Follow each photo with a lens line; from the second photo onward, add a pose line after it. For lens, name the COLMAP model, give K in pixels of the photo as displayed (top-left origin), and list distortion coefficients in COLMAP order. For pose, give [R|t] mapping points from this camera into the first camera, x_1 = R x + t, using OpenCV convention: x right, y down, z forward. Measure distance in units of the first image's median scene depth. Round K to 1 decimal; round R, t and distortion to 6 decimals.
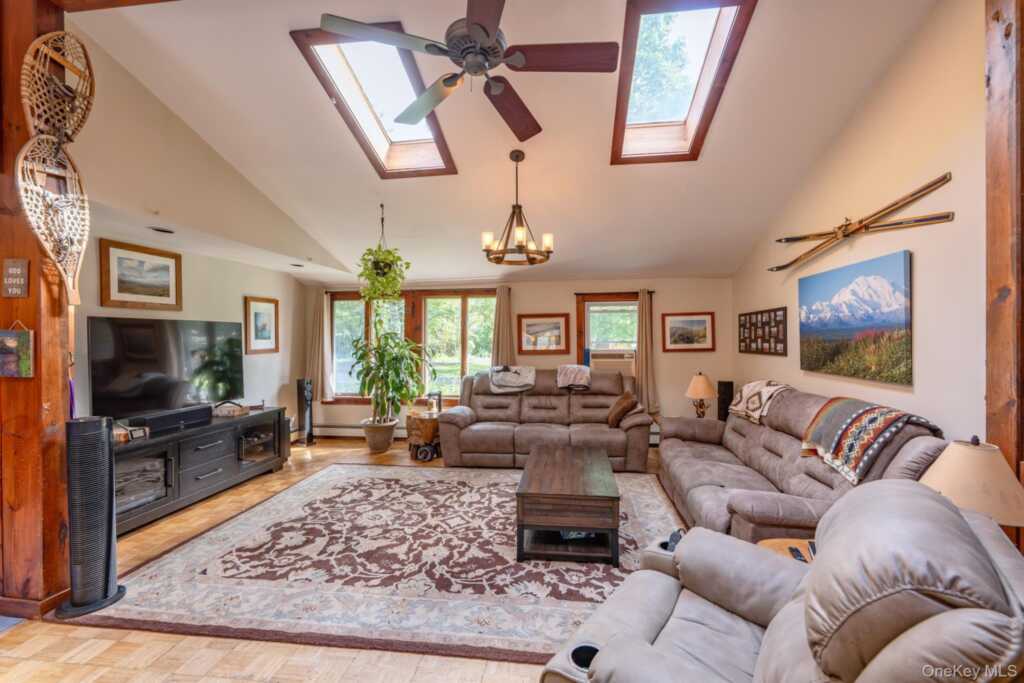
lens RADIAL K [[420.6, 0, 523.2], [0, 420.6, 341.7], [0, 0, 1]] dist [0.002813, 0.000102]
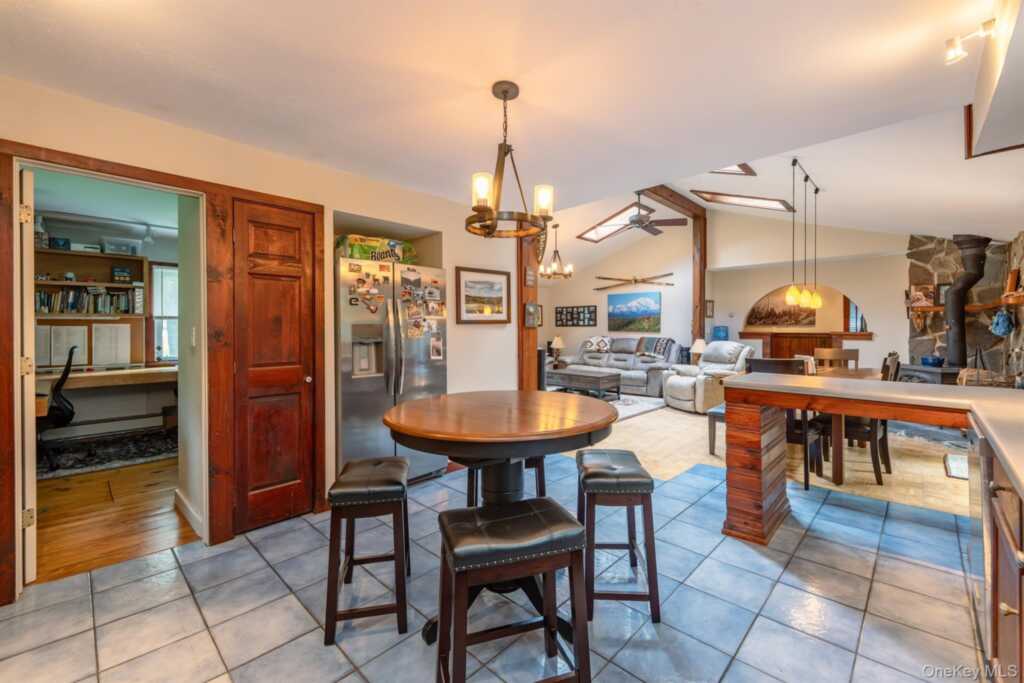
lens RADIAL K [[435.4, 0, 507.1], [0, 435.4, 330.2], [0, 0, 1]] dist [-0.002346, -0.001243]
pose [[0.603995, -0.000968, 0.796987, -1.768380], [0.002610, 0.999996, -0.000763, 0.061535], [-0.796984, 0.002541, 0.603995, -0.087535]]
